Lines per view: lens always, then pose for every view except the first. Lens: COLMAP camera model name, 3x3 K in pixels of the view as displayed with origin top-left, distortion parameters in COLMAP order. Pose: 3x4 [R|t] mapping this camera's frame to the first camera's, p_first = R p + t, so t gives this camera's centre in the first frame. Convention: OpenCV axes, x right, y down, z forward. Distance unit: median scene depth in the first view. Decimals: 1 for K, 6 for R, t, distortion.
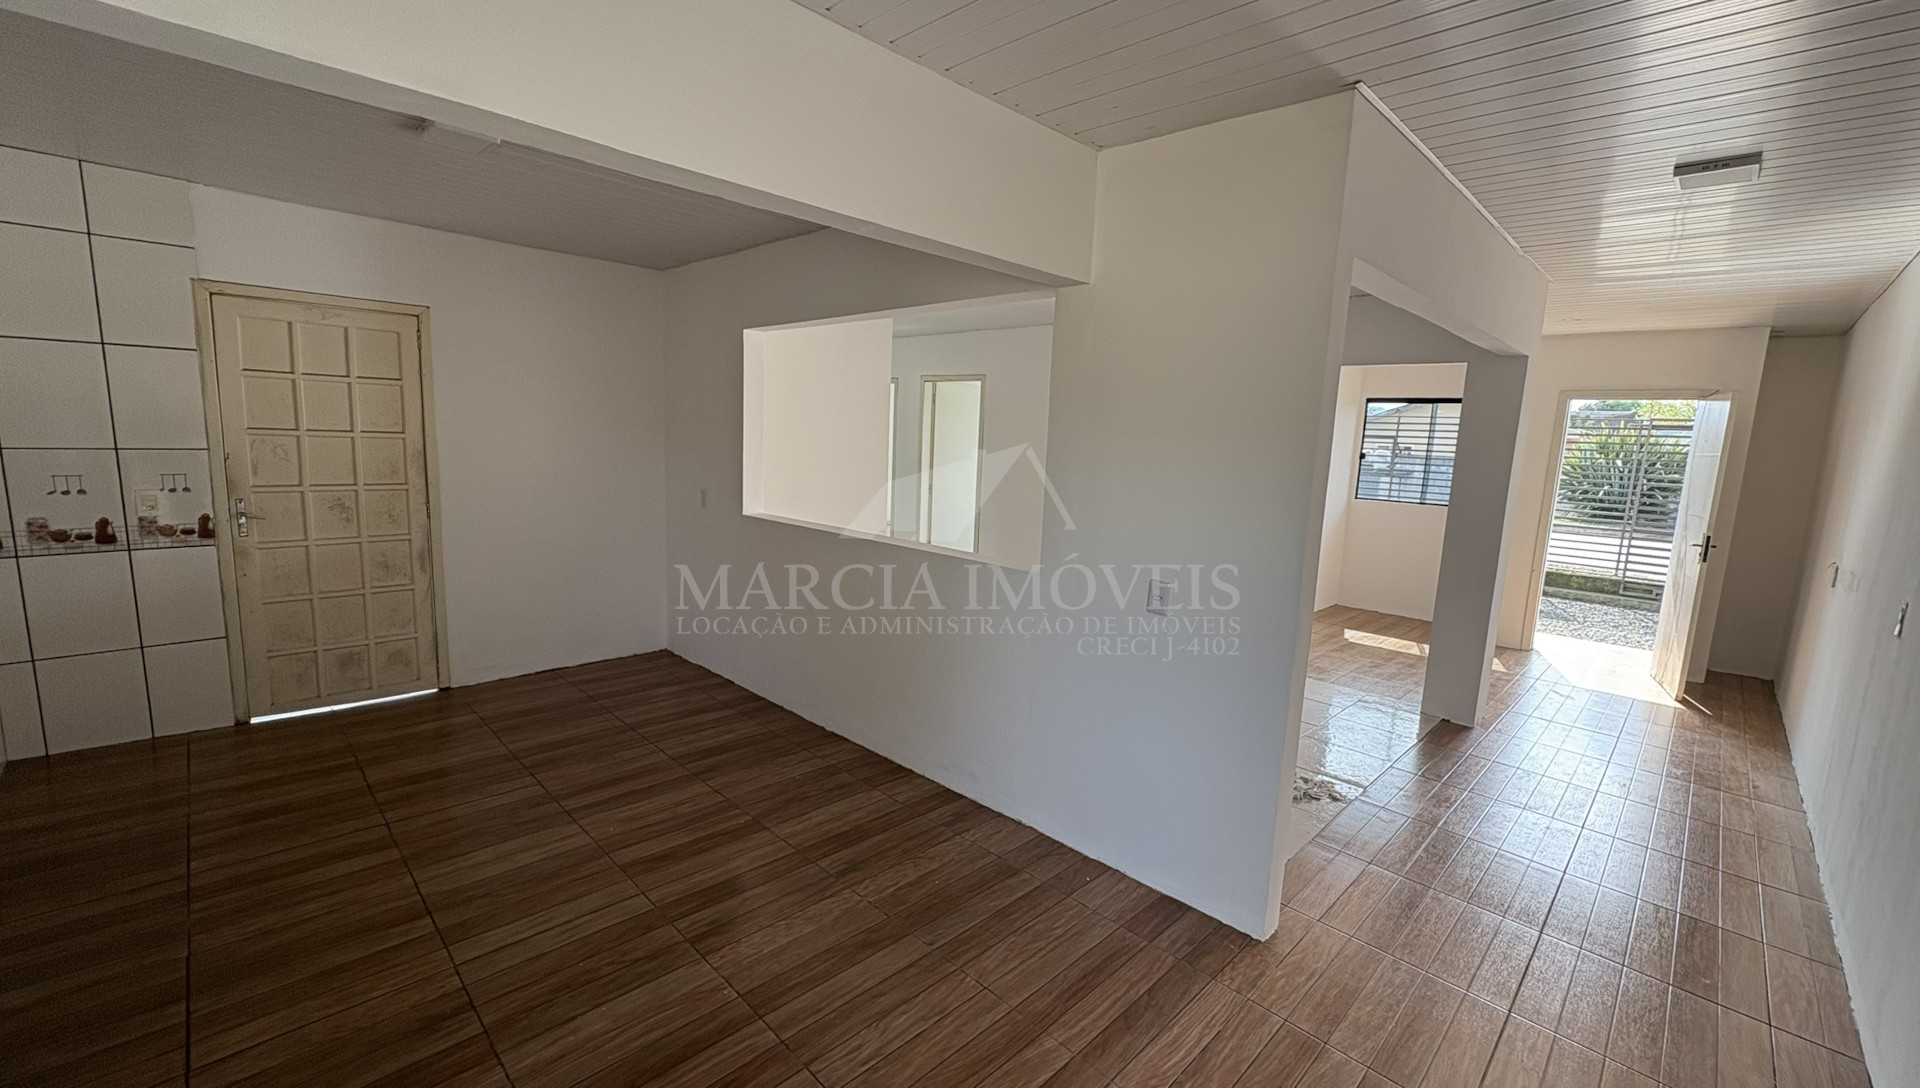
lens RADIAL K [[767.5, 0, 965.8], [0, 767.5, 545.2], [0, 0, 1]] dist [-0.000399, 0.000365]
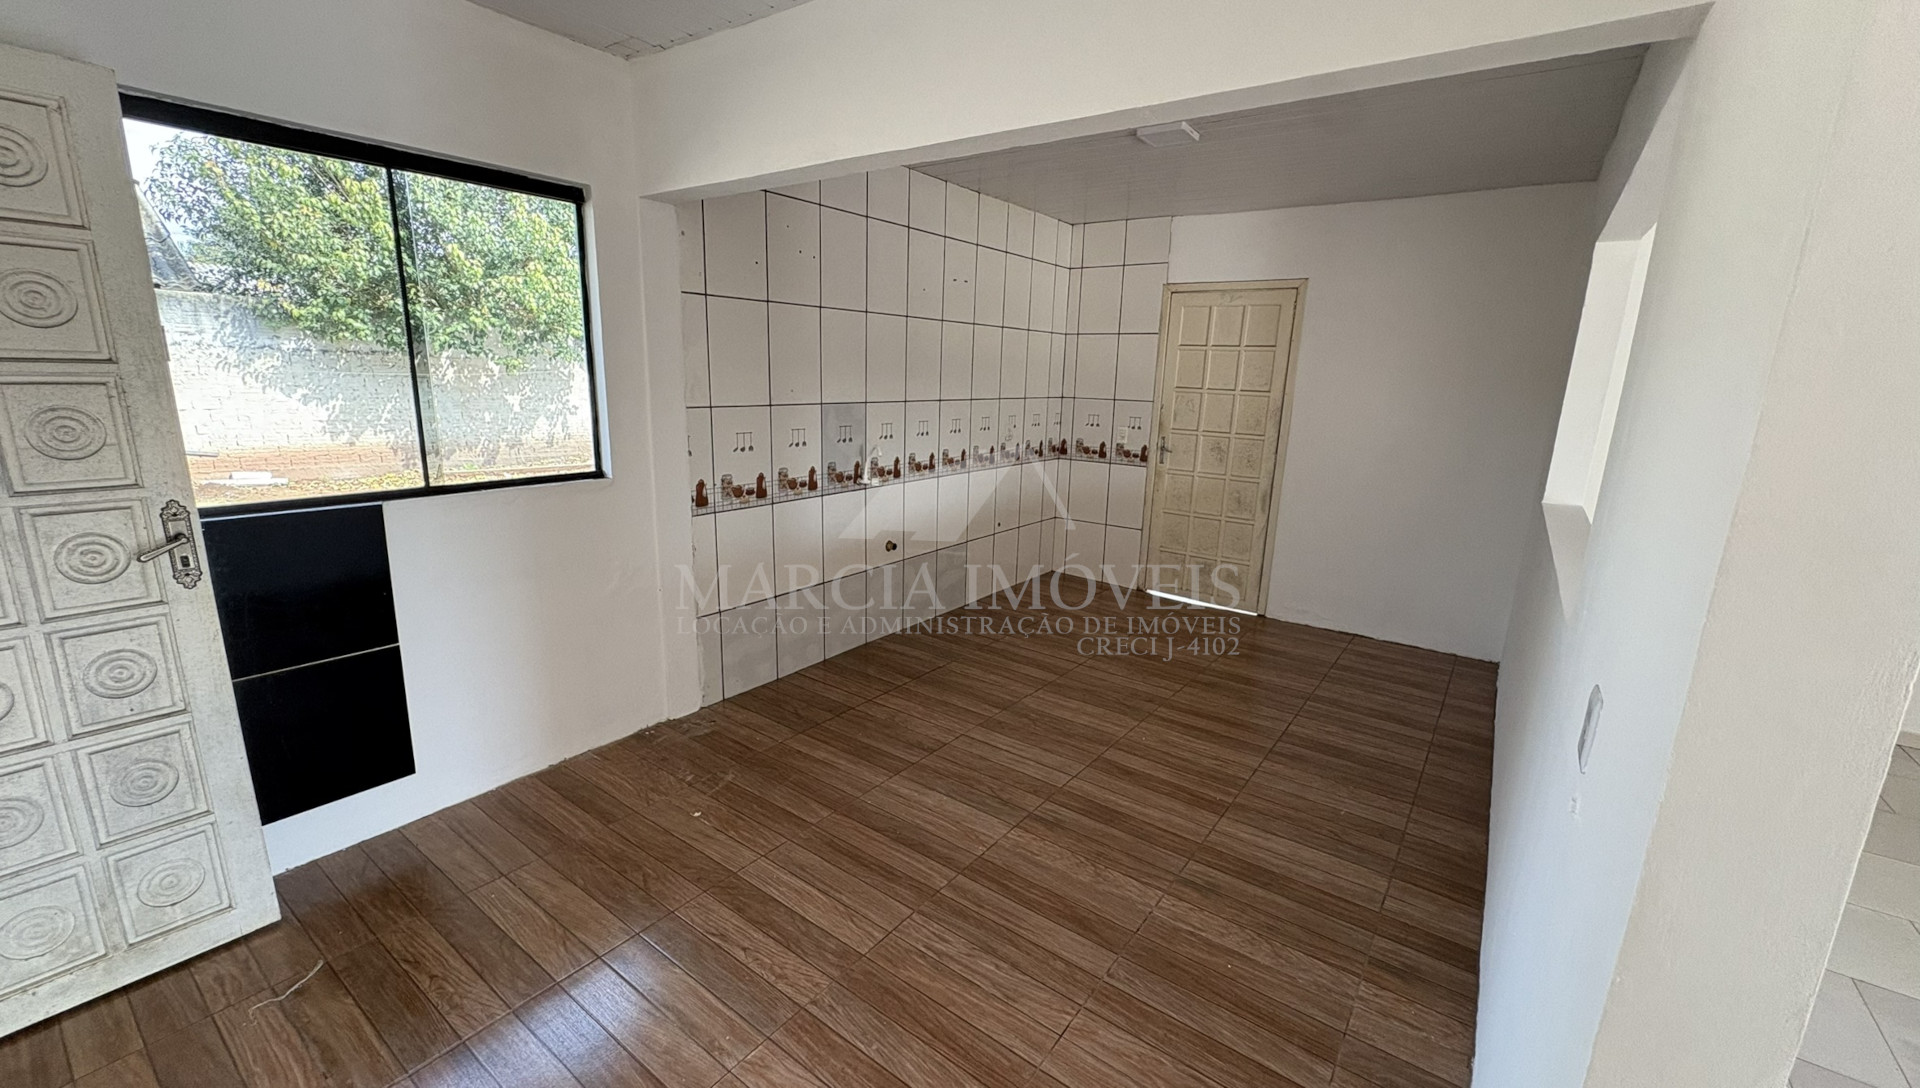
lens RADIAL K [[767.5, 0, 957.3], [0, 767.5, 544.7], [0, 0, 1]] dist [-0.000399, 0.000365]
pose [[0.146261, 0.185693, -0.971662, 0.692282], [-0.170888, 0.972201, 0.160072, -0.045581], [0.974374, 0.142633, 0.173927, 0.656524]]
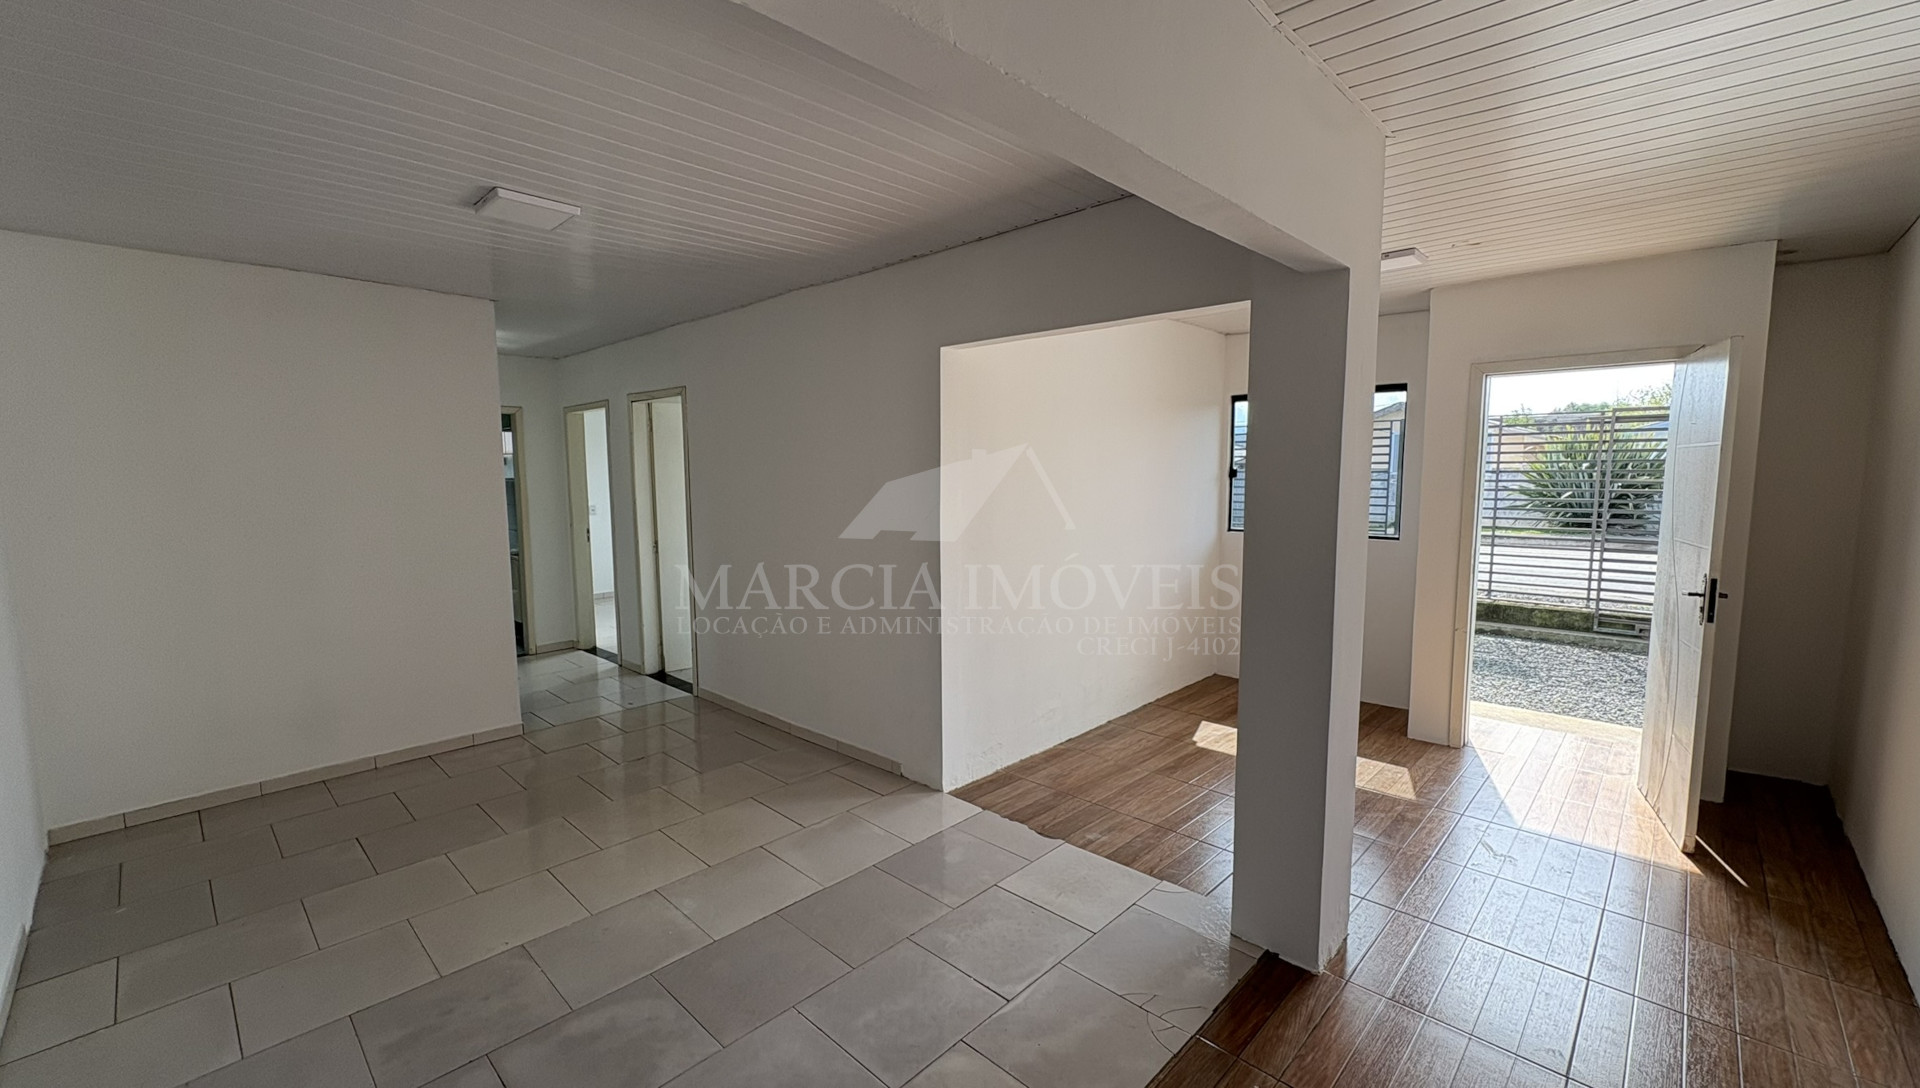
lens RADIAL K [[767.5, 0, 959.7], [0, 767.5, 540.8], [0, 0, 1]] dist [-0.000399, 0.000365]
pose [[0.998833, -0.047223, 0.010155, 0.166103], [0.047651, 0.997754, -0.047083, -0.019595], [-0.007908, 0.047511, 0.998839, 0.179267]]
